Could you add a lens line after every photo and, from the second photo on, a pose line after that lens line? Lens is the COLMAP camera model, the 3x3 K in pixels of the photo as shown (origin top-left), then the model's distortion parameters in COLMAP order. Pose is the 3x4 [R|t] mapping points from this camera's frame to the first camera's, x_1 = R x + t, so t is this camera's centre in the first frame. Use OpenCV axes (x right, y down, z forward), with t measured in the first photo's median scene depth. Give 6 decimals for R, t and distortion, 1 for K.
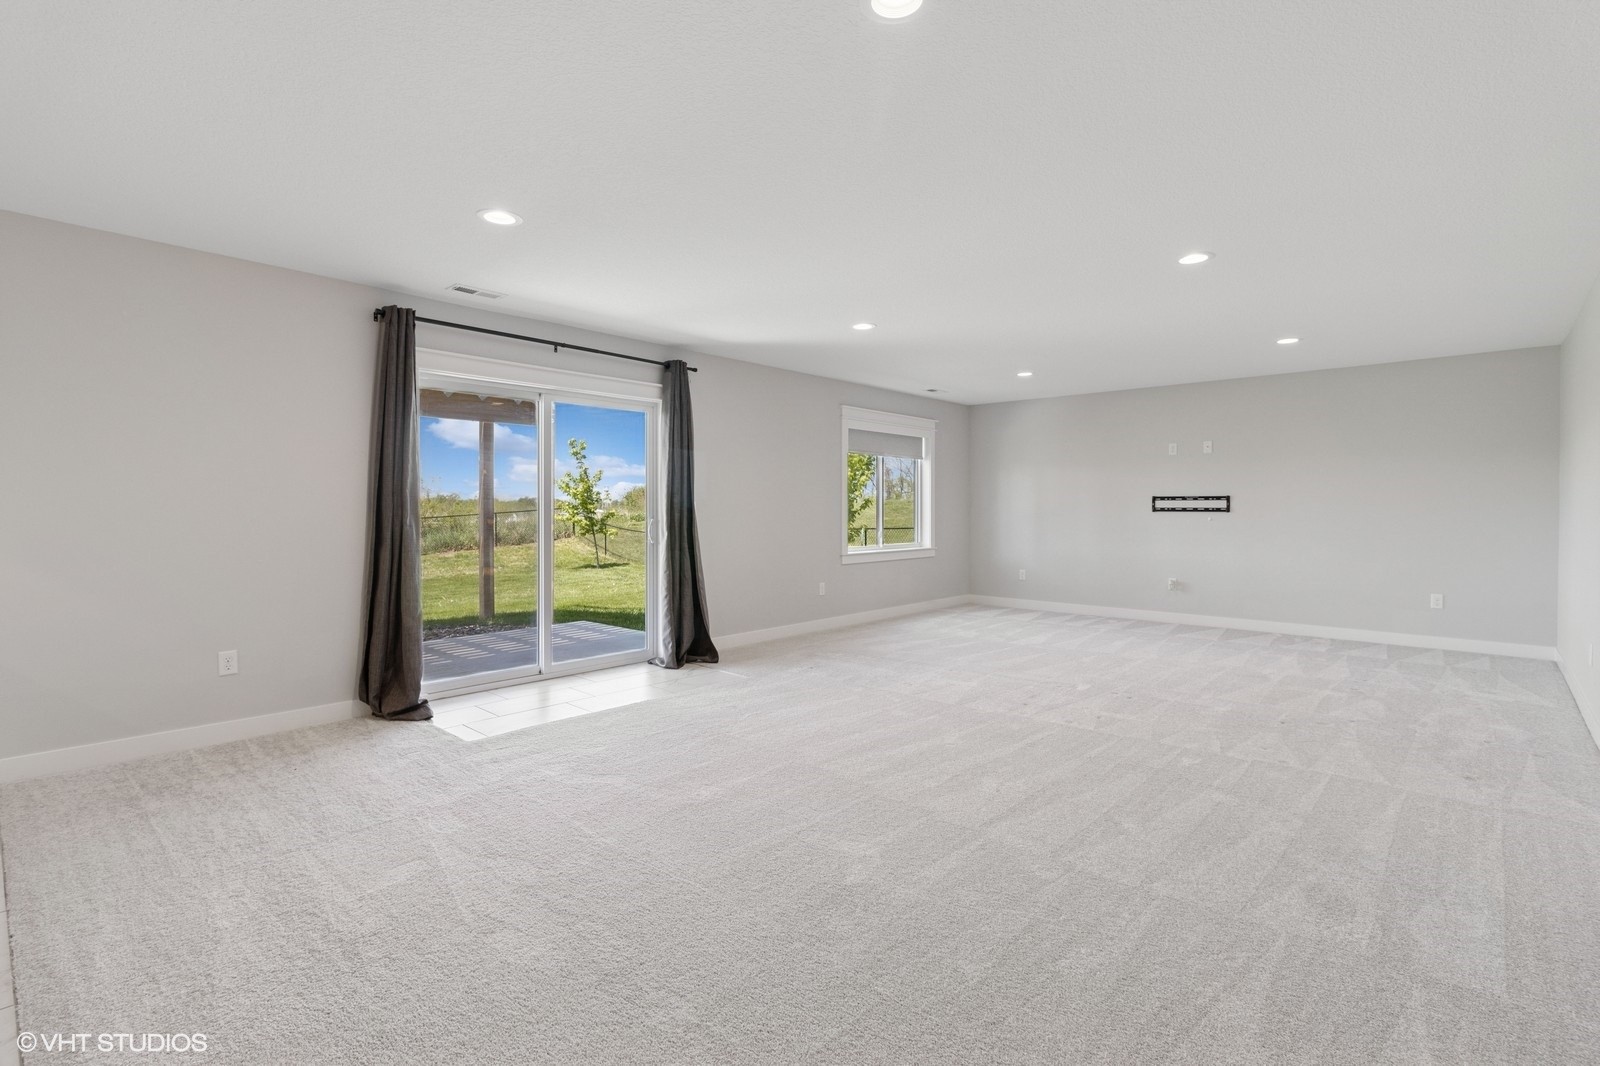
lens RADIAL K [[751.9, 0, 814.4], [0, 751.9, 496.2], [0, 0, 1]] dist [0.014522, -0.002385]
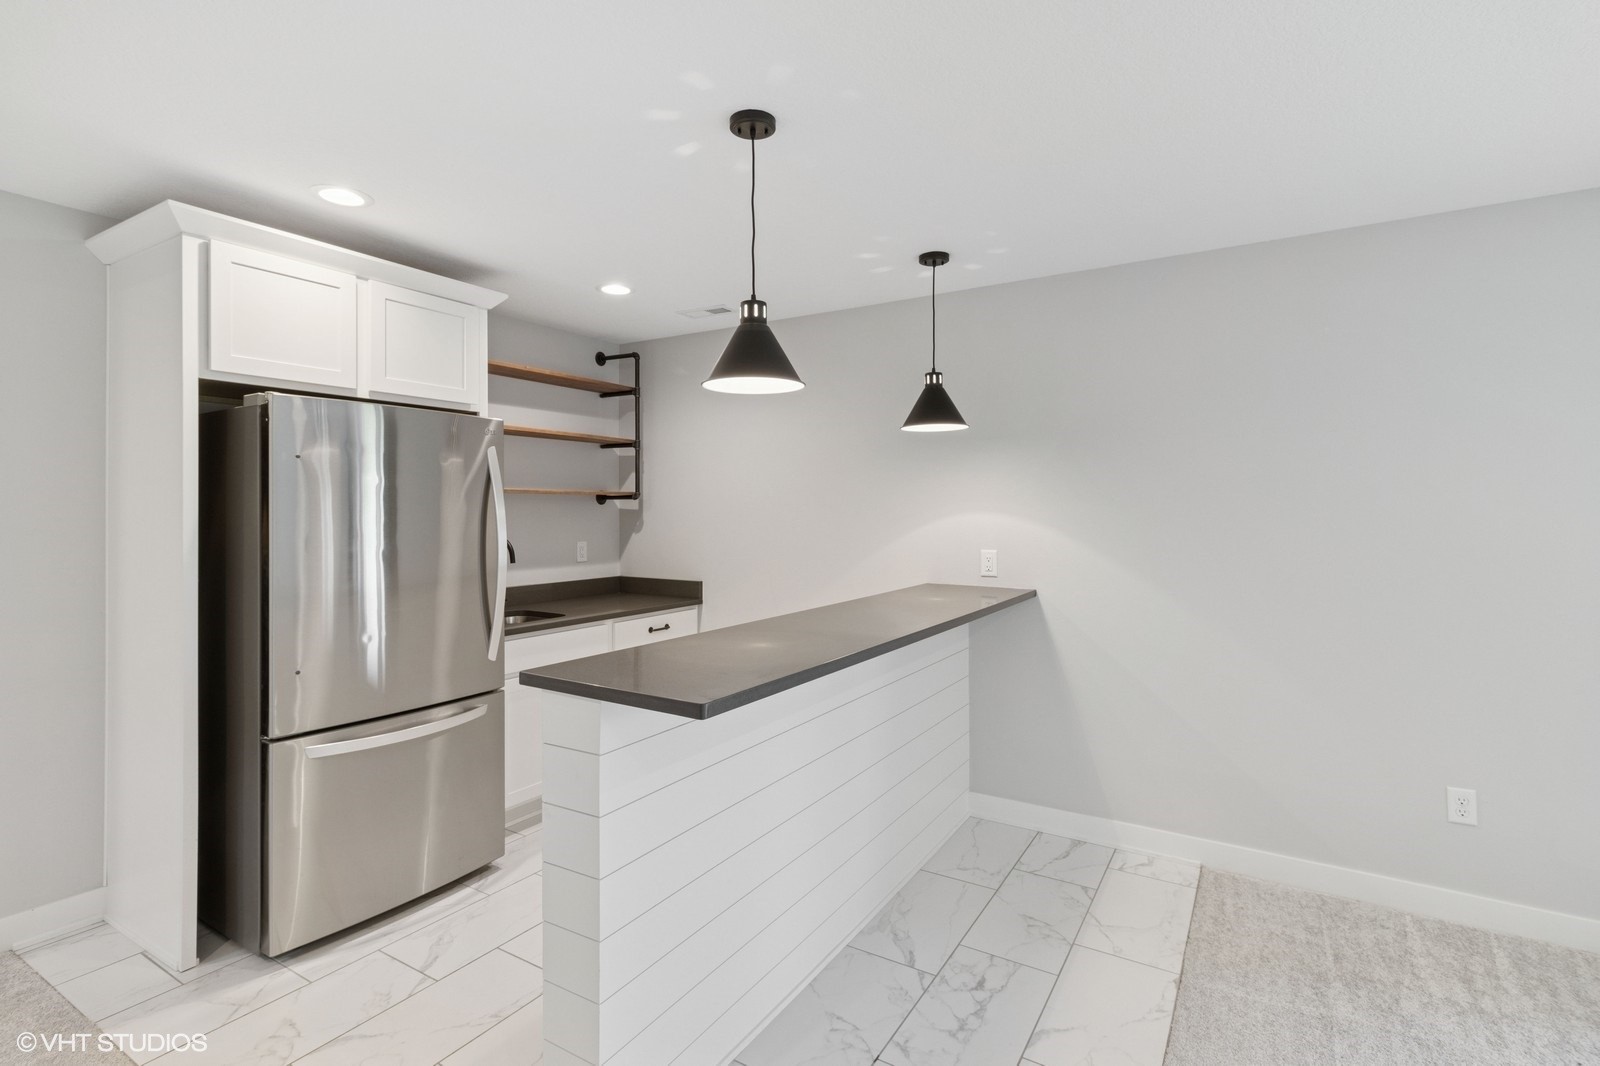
lens RADIAL K [[751.9, 0, 787.0], [0, 751.9, 526.7], [0, 0, 1]] dist [0.014522, -0.002385]
pose [[0.159055, 0.020261, -0.987062, -0.221758], [0.016719, 0.999591, 0.023212, -0.067574], [0.987128, -0.020195, 0.158651, 0.330941]]
